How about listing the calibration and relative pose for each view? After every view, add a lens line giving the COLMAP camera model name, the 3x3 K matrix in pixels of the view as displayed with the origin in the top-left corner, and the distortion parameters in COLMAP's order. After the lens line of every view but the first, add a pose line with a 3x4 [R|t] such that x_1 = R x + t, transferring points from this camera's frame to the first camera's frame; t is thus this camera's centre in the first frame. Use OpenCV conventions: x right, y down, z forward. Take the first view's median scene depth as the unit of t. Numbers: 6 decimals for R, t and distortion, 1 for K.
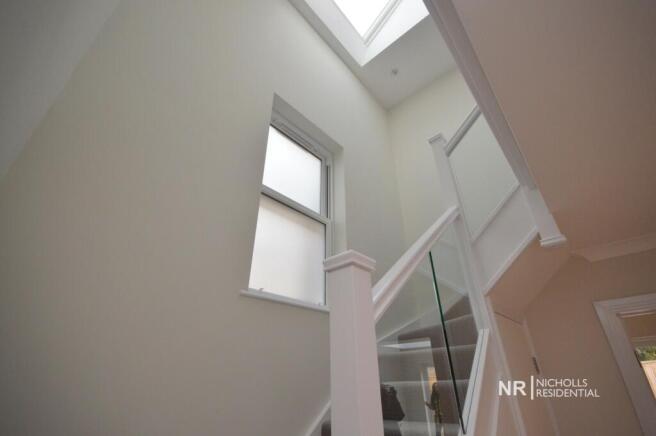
lens RADIAL K [[282.5, 0, 328.0], [0, 282.5, 218.0], [0, 0, 1]] dist [-0.000700, -0.000081]
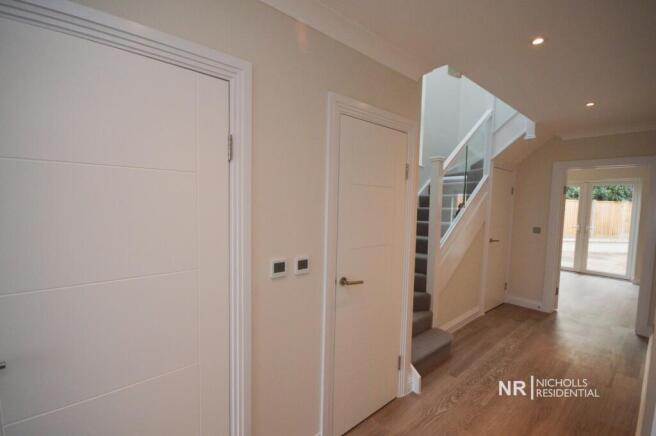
lens RADIAL K [[283.3, 0, 328.0], [0, 283.3, 218.0], [0, 0, 1]] dist [-0.000148, -0.000016]
pose [[0.990880, 0.036409, -0.129736, -0.377615], [0.039503, 0.842009, 0.538015, -0.561079], [0.128827, -0.538233, 0.832892, -1.187213]]
